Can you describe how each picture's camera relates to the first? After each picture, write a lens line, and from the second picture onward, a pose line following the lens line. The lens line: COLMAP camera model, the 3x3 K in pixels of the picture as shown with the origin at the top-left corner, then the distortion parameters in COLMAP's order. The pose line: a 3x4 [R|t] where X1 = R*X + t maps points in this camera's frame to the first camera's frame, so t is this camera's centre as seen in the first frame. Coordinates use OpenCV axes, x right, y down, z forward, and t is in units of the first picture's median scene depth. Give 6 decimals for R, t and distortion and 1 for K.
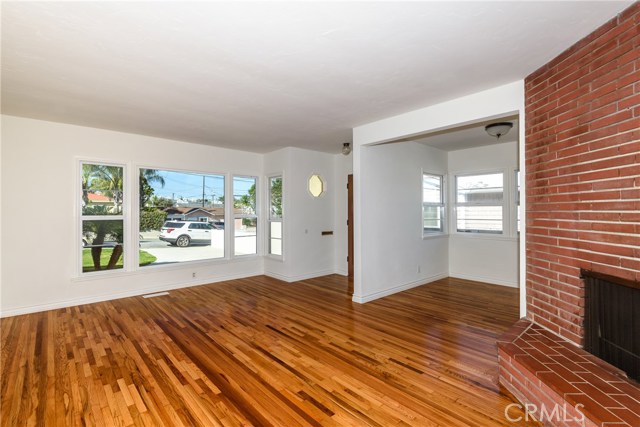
lens RADIAL K [[302.3, 0, 306.2], [0, 302.3, 210.4], [0, 0, 1]] dist [0.032323, -0.020997]
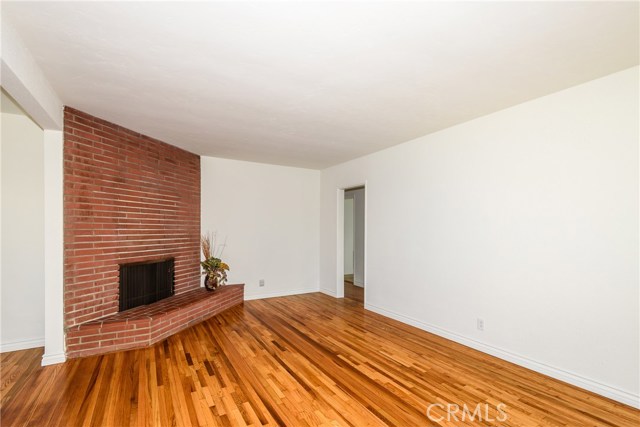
lens RADIAL K [[296.8, 0, 319.1], [0, 296.8, 230.9], [0, 0, 1]] dist [0.029904, -0.021049]
pose [[-0.986077, -0.001964, 0.166278, -0.353472], [-0.001486, 0.999994, 0.002999, 0.004096], [-0.166283, 0.002710, -0.986074, 1.977598]]
